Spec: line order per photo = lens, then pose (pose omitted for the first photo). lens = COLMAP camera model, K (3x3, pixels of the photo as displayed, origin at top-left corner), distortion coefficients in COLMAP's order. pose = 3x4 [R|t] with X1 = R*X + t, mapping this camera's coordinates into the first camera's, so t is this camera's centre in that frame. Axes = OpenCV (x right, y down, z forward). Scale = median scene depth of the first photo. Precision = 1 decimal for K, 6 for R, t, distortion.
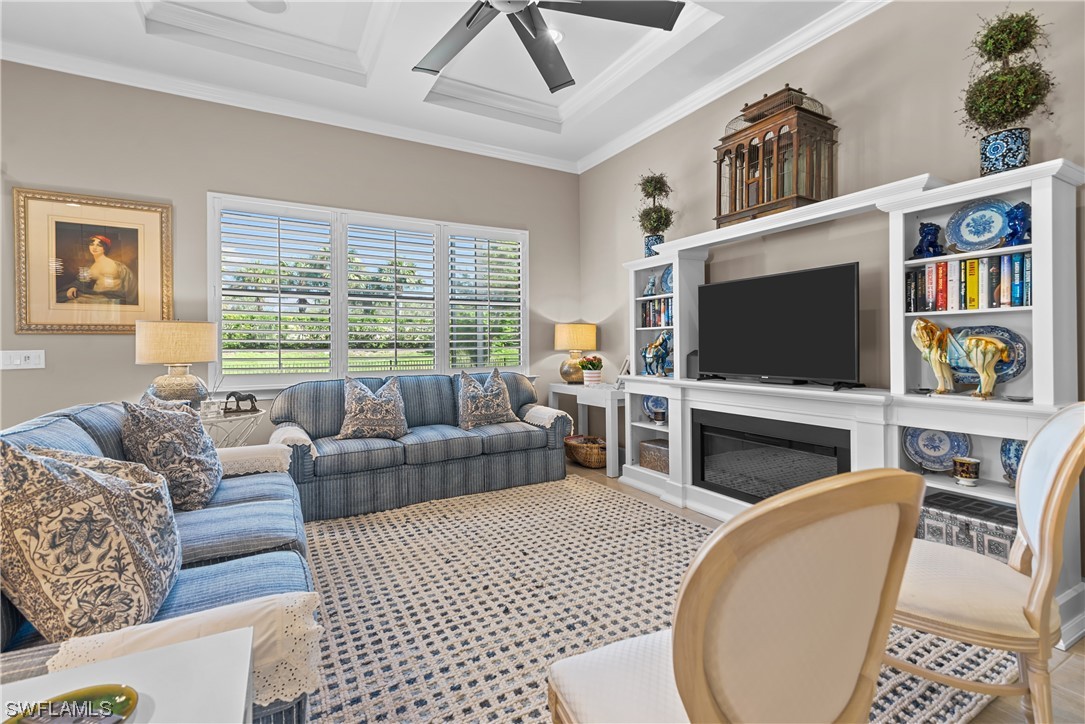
lens RADIAL K [[497.2, 0, 544.4], [0, 497.2, 346.0], [0, 0, 1]] dist [0.018503, -0.000190]
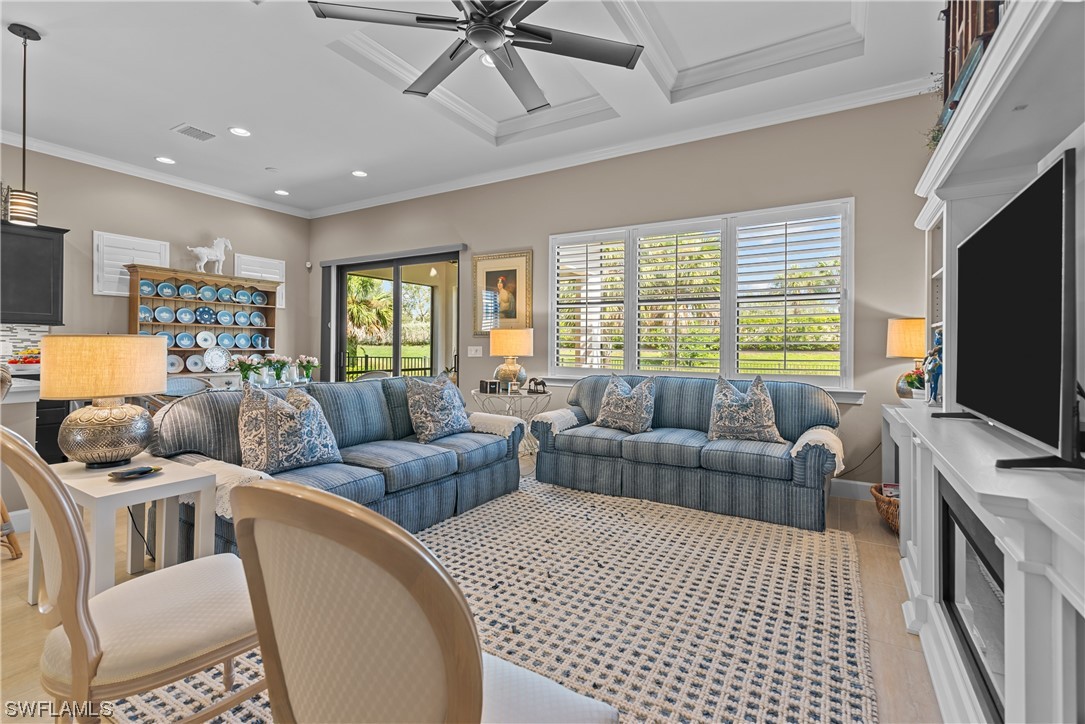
lens RADIAL K [[489.7, 0, 546.7], [0, 489.7, 346.4], [0, 0, 1]] dist [0.013650, -0.000339]
pose [[0.495768, 0.014111, -0.868340, 0.562022], [-0.014955, 0.999858, 0.007709, -0.007962], [0.868326, 0.009164, 0.495909, 0.340708]]
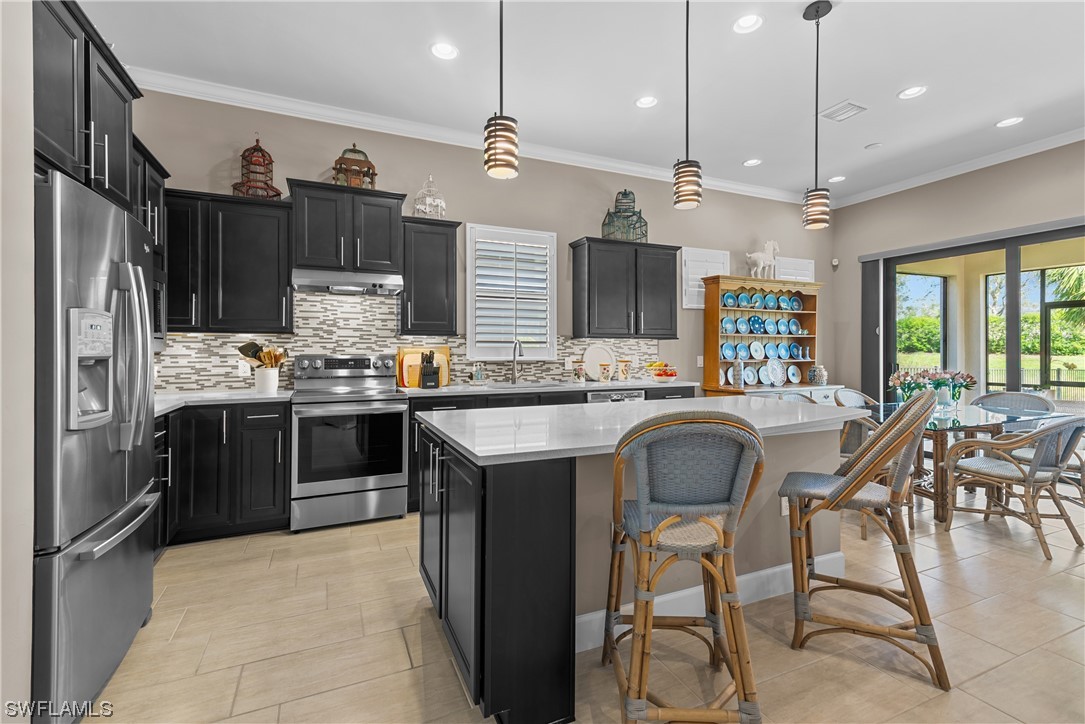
lens RADIAL K [[489.7, 0, 546.7], [0, 489.7, 346.4], [0, 0, 1]] dist [0.013650, -0.000339]
pose [[-0.092969, 0.003252, -0.995664, 0.143649], [-0.000665, 0.999994, 0.003328, -0.019185], [0.995669, 0.000971, -0.092966, -0.380468]]
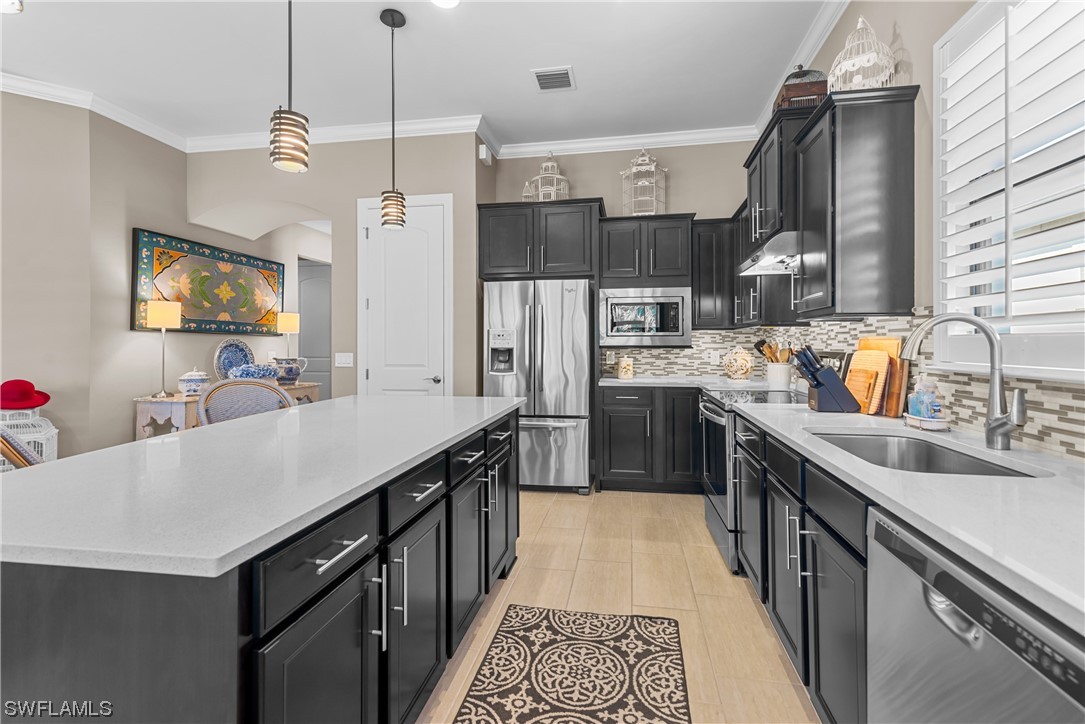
lens RADIAL K [[489.7, 0, 546.7], [0, 489.7, 346.4], [0, 0, 1]] dist [0.013650, -0.000339]
pose [[-0.770627, 0.012479, 0.637164, -1.076064], [0.014504, 0.999893, -0.002041, -0.007057], [-0.637121, 0.007669, -0.770725, -0.028849]]
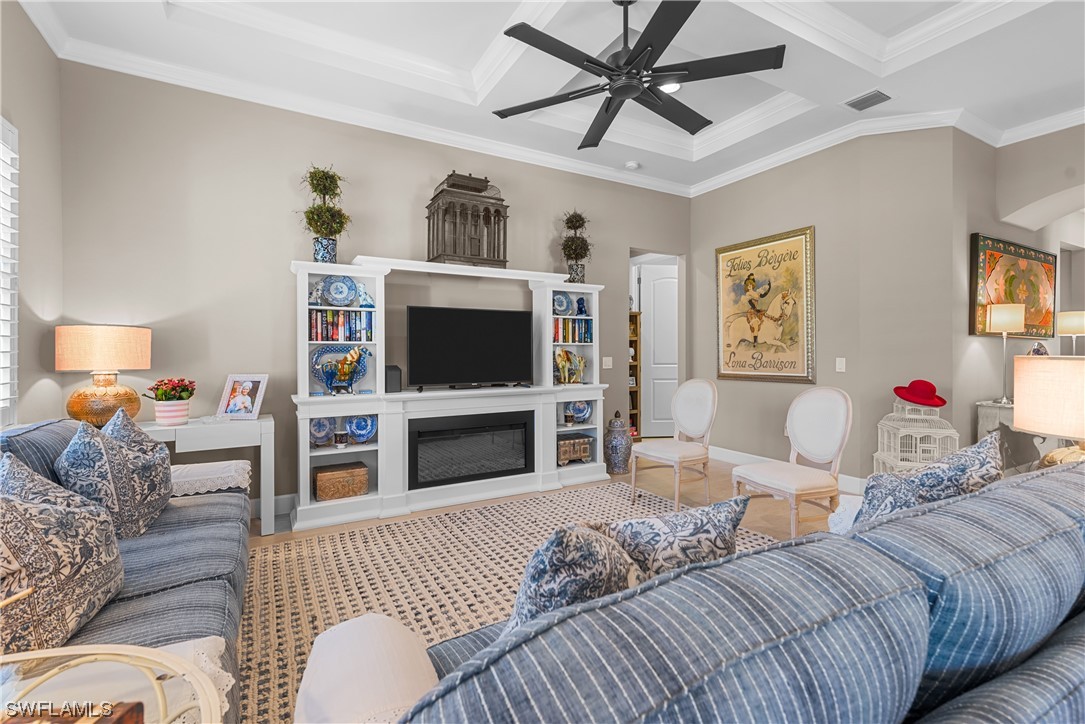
lens RADIAL K [[488.0, 0, 552.6], [0, 488.0, 352.5], [0, 0, 1]] dist [0.032880, 0.000053]
pose [[-0.003307, 0.006459, 0.999974, -0.775446], [0.001210, 0.999978, -0.006455, -0.012504], [-0.999994, 0.001189, -0.003315, 0.697073]]
